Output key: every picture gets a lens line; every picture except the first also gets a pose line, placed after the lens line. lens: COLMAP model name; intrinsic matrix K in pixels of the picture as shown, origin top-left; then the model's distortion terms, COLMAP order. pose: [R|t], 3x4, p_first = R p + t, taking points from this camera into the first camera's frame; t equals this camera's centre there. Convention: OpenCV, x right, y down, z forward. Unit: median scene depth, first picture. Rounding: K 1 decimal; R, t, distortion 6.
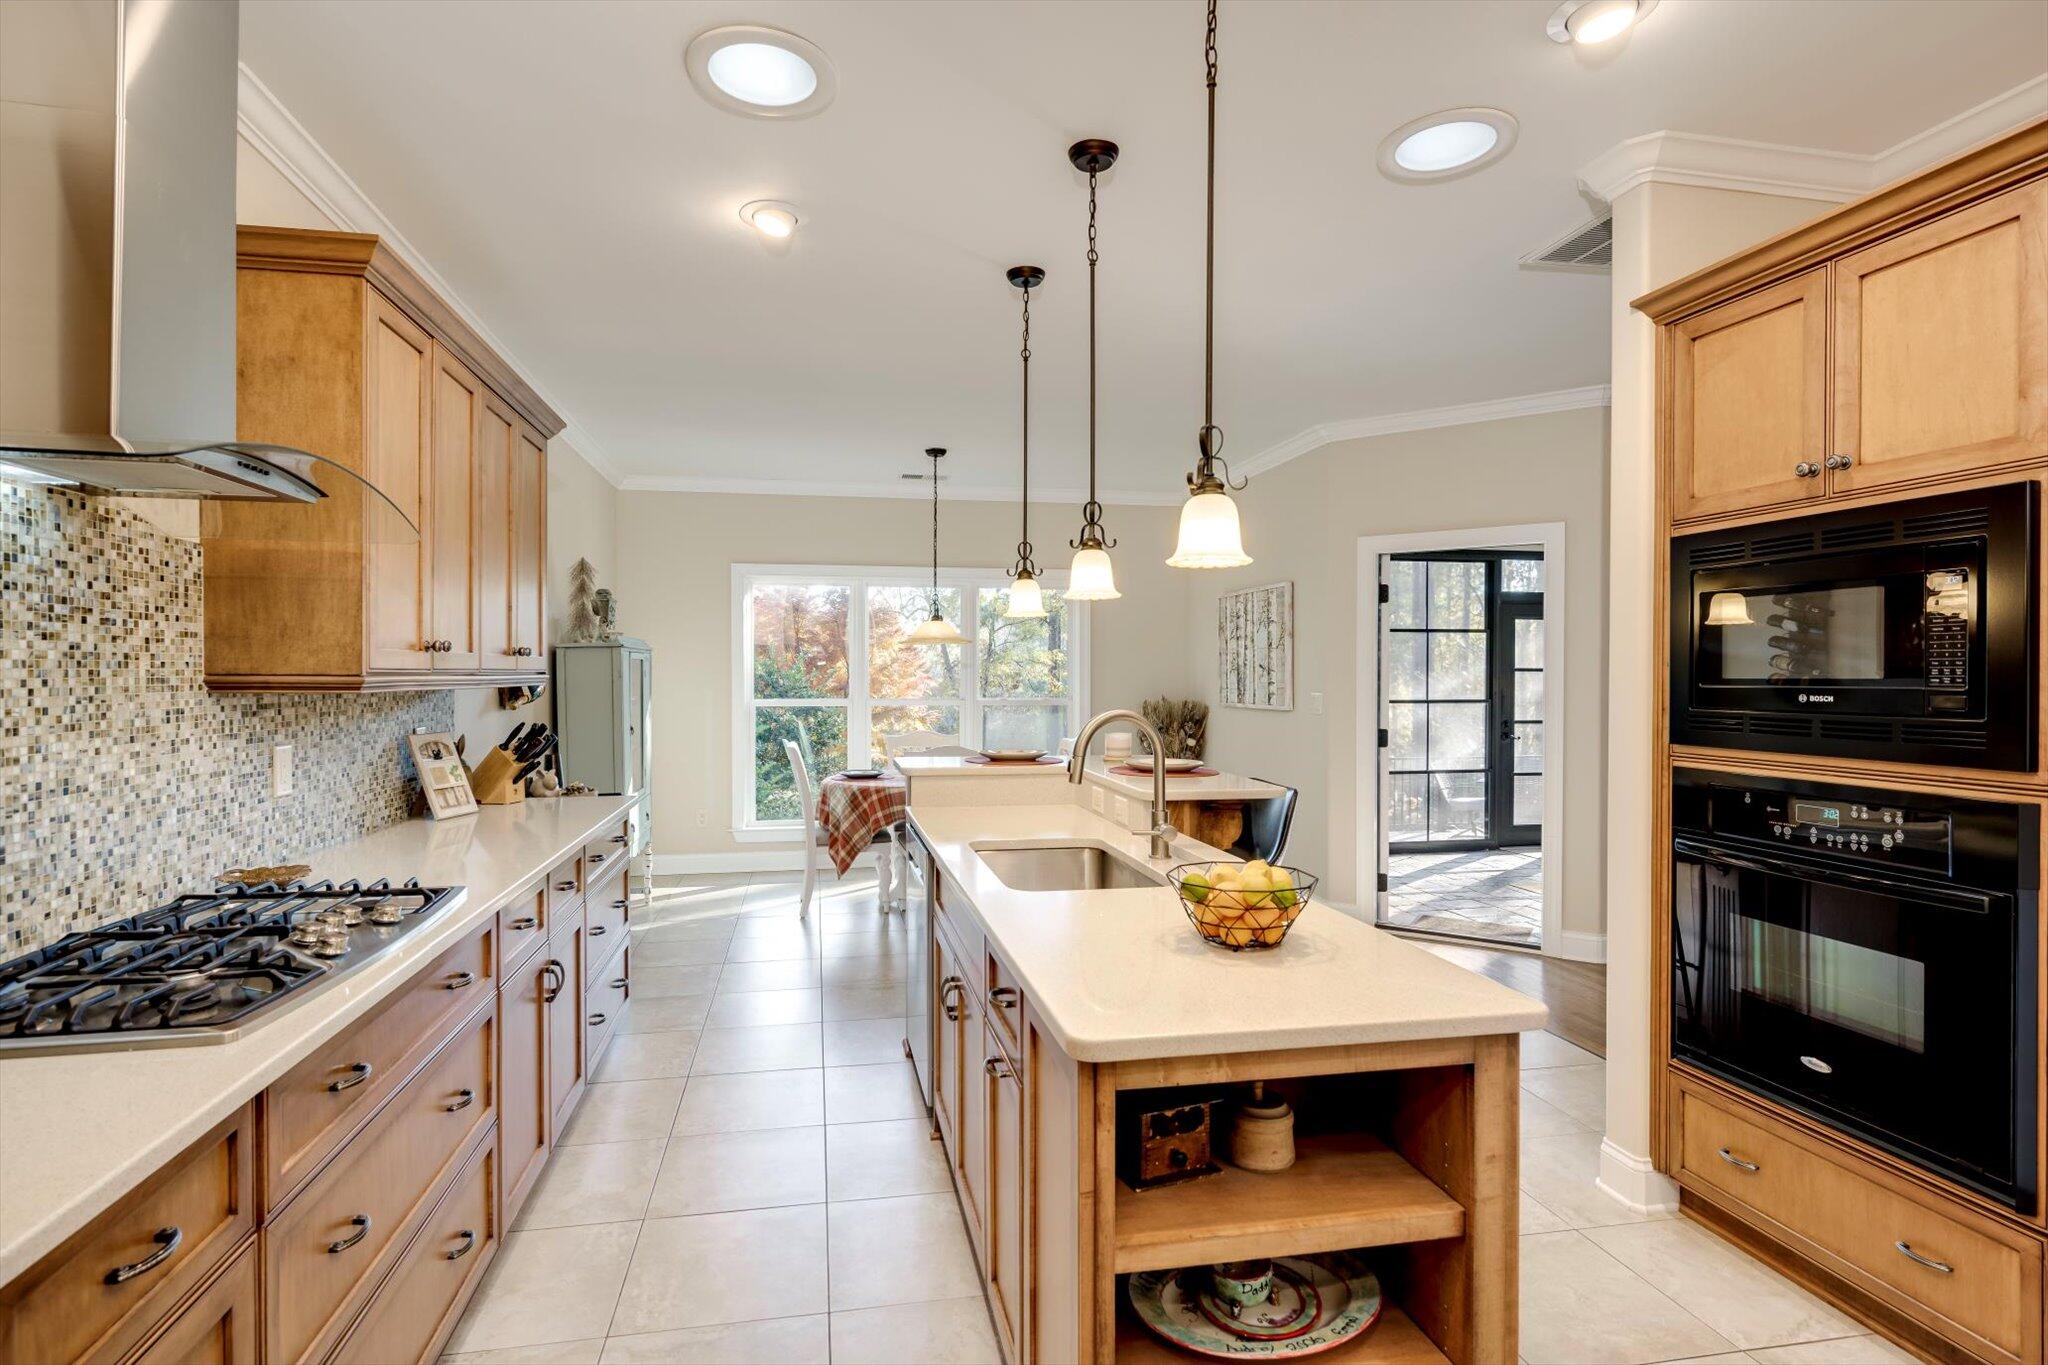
lens RADIAL K [[1033.3, 0, 1012.3], [0, 1033.3, 684.5], [0, 0, 1]] dist [0.005561, 0.000179]
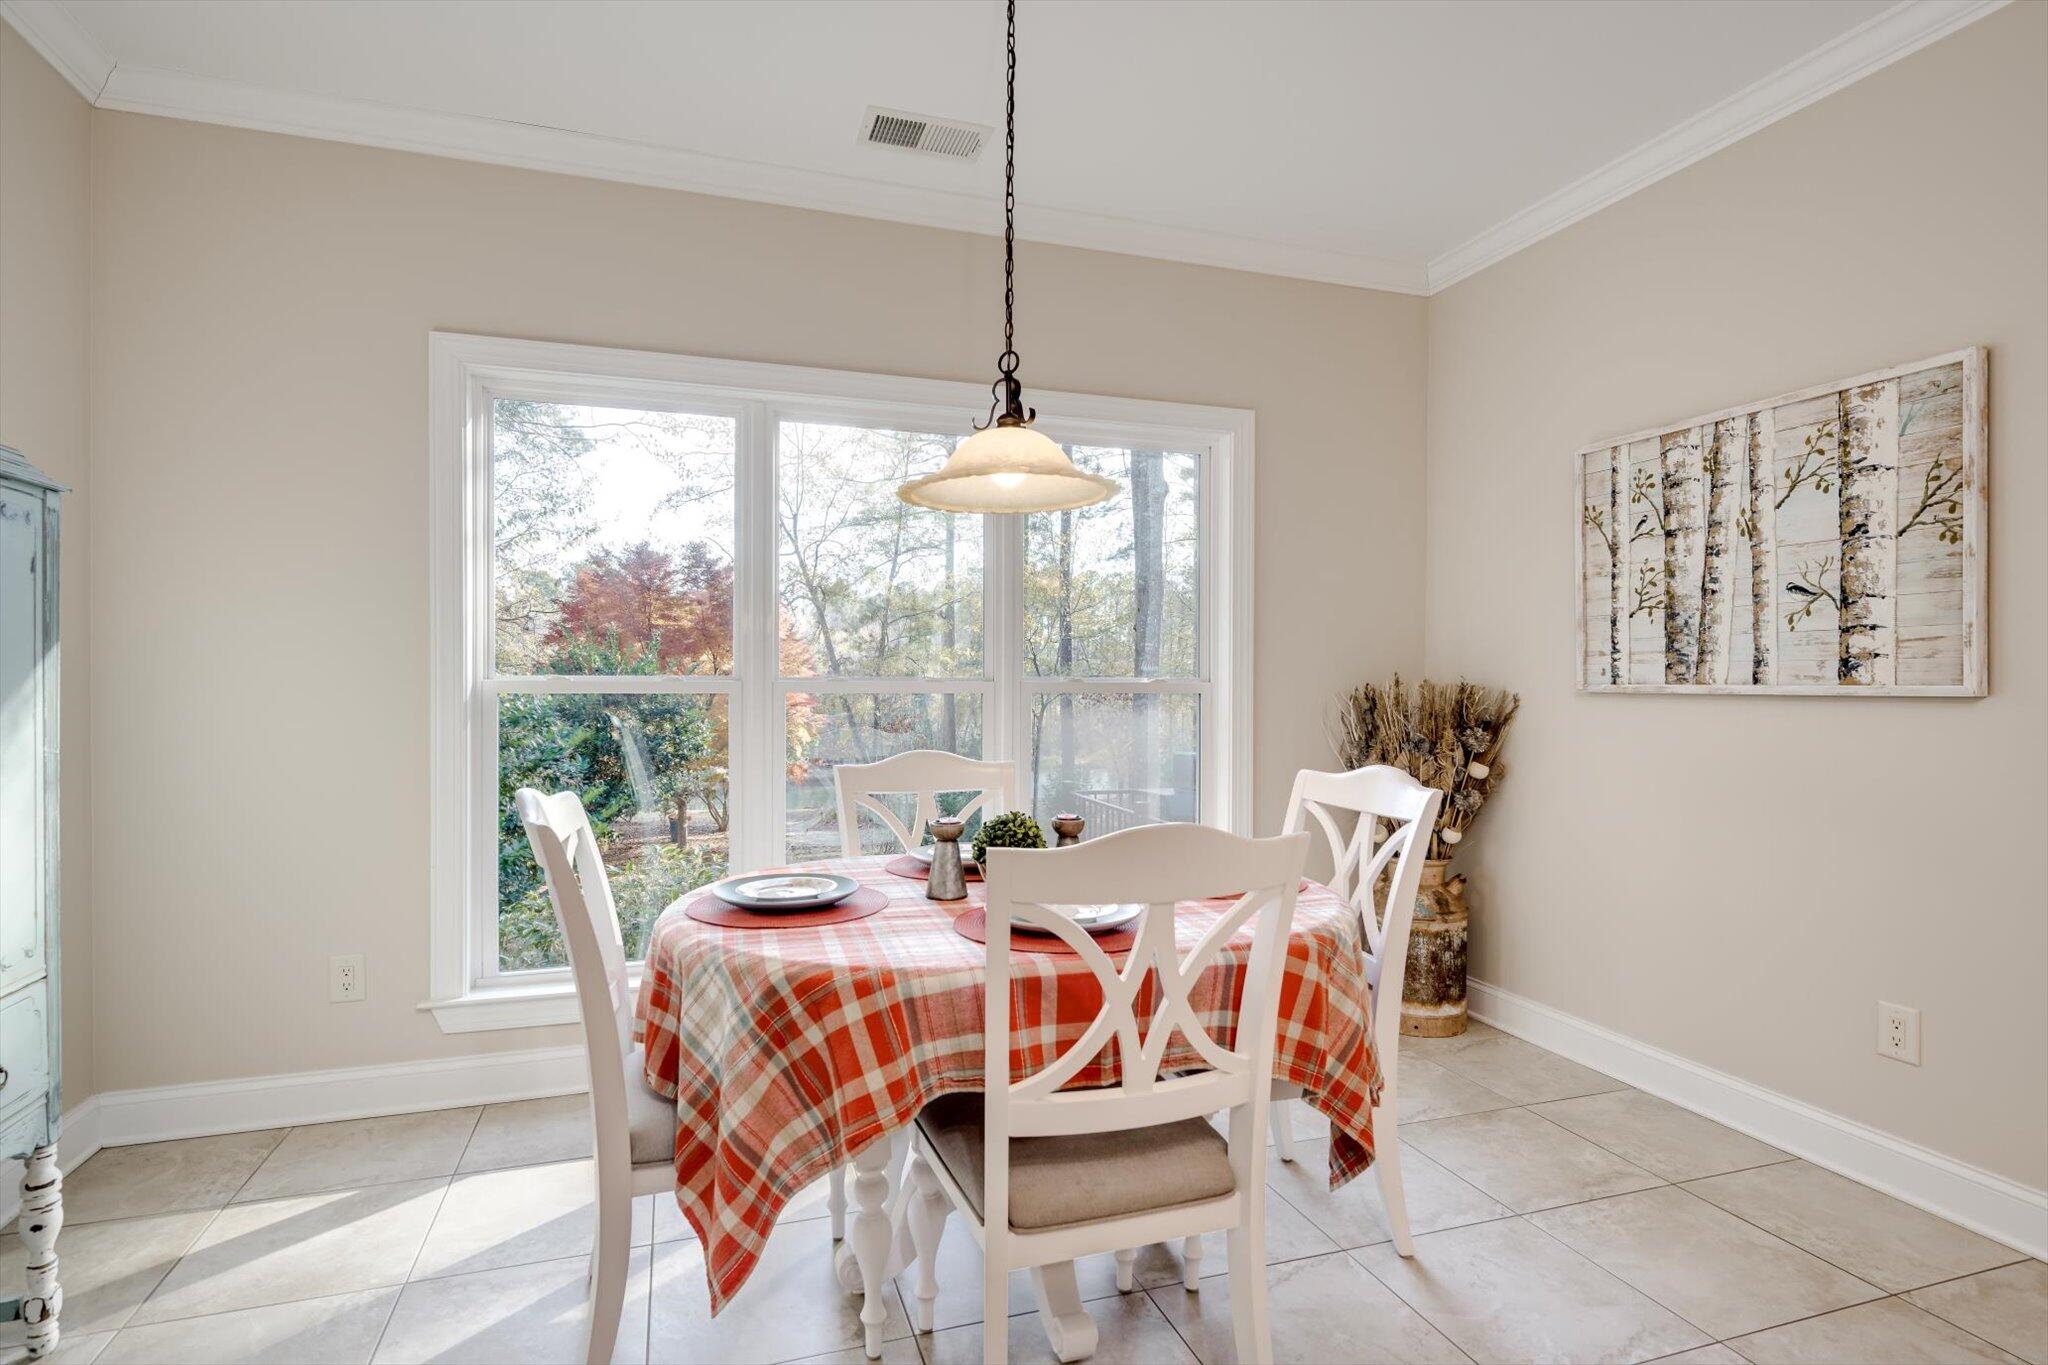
lens RADIAL K [[1033.3, 0, 1036.0], [0, 1033.3, 678.4], [0, 0, 1]] dist [0.005561, 0.000179]
pose [[0.989398, 0.003538, 0.145186, -0.113395], [-0.001770, 0.999923, -0.012304, 0.022678], [-0.145218, 0.011917, 0.989328, 0.655055]]
